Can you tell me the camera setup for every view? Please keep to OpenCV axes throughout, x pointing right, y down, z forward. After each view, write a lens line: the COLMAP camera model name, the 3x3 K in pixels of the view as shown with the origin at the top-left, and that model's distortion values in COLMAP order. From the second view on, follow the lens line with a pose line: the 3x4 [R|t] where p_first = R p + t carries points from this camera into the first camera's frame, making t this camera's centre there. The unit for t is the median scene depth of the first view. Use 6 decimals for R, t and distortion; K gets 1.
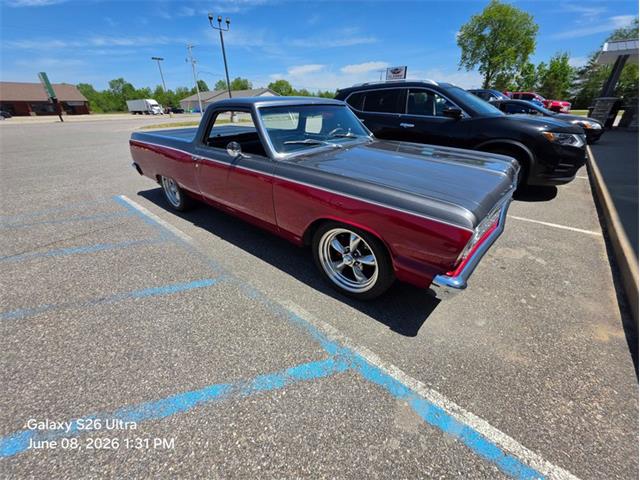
lens RADIAL K [[255.5, 0, 316.8], [0, 255.5, 236.7], [0, 0, 1]] dist [-0.003075, 0.000838]
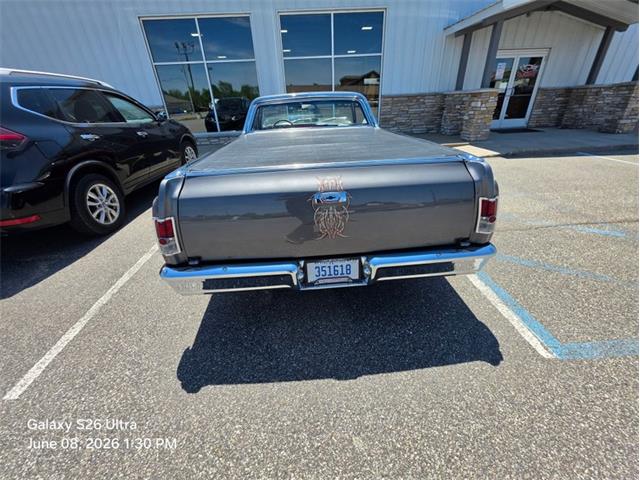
lens RADIAL K [[255.5, 0, 314.5], [0, 255.5, 231.9], [0, 0, 1]] dist [-0.003075, 0.000838]
pose [[-0.693340, -0.285385, 0.661691, -0.162601], [0.374946, 0.641278, 0.669461, -0.131053], [-0.615382, 0.712263, -0.337619, 0.263141]]
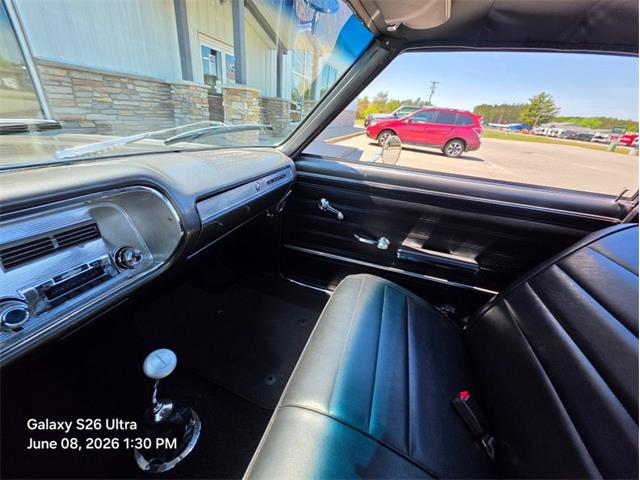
lens RADIAL K [[255.5, 0, 315.5], [0, 255.5, 238.2], [0, 0, 1]] dist [-0.003075, 0.000838]
pose [[-0.925536, 0.103943, -0.364115, -0.001412], [-0.237211, 0.590366, 0.771492, -0.064499], [0.295152, 0.800415, -0.521748, 0.148869]]
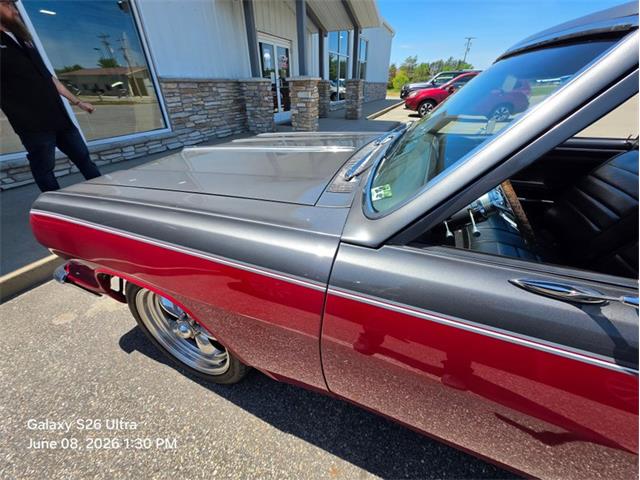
lens RADIAL K [[250.1, 0, 314.7], [0, 250.1, 240.1], [0, 0, 1]] dist [-0.006538, 0.000839]
pose [[-0.954238, 0.180342, -0.238550, 0.048983], [-0.110679, 0.528074, 0.841955, -0.083674], [0.277812, 0.829828, -0.483949, 0.170487]]
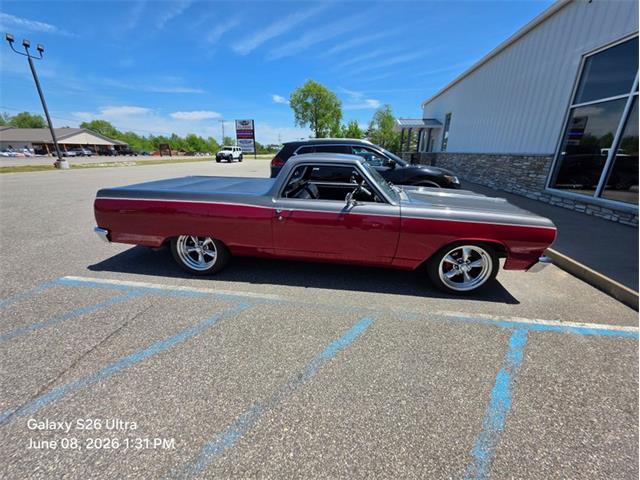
lens RADIAL K [[255.5, 0, 317.4], [0, 255.5, 236.6], [0, 0, 1]] dist [-0.003075, 0.000838]
pose [[0.844475, -0.146467, 0.515179, -0.118343], [0.223447, 0.970520, -0.090350, -0.012059], [-0.486758, 0.191413, 0.852307, 0.015022]]
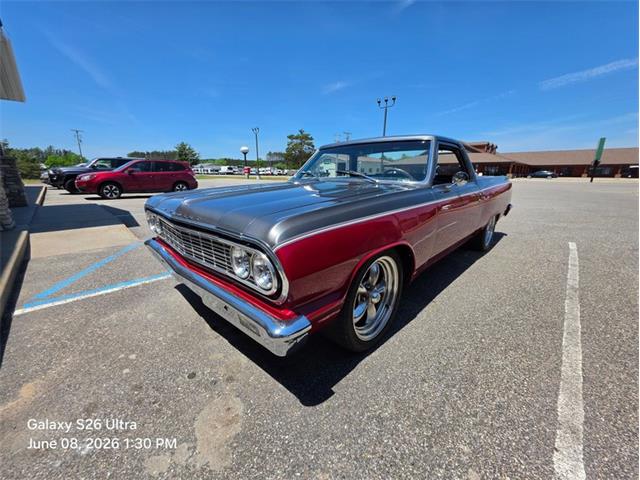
lens RADIAL K [[255.5, 0, 316.1], [0, 255.5, 238.5], [0, 0, 1]] dist [-0.003075, 0.000838]
pose [[-0.061621, 0.259178, -0.963862, 0.138048], [-0.456836, 0.851281, 0.258112, -0.049411], [0.887414, 0.456232, 0.065945, 0.123393]]
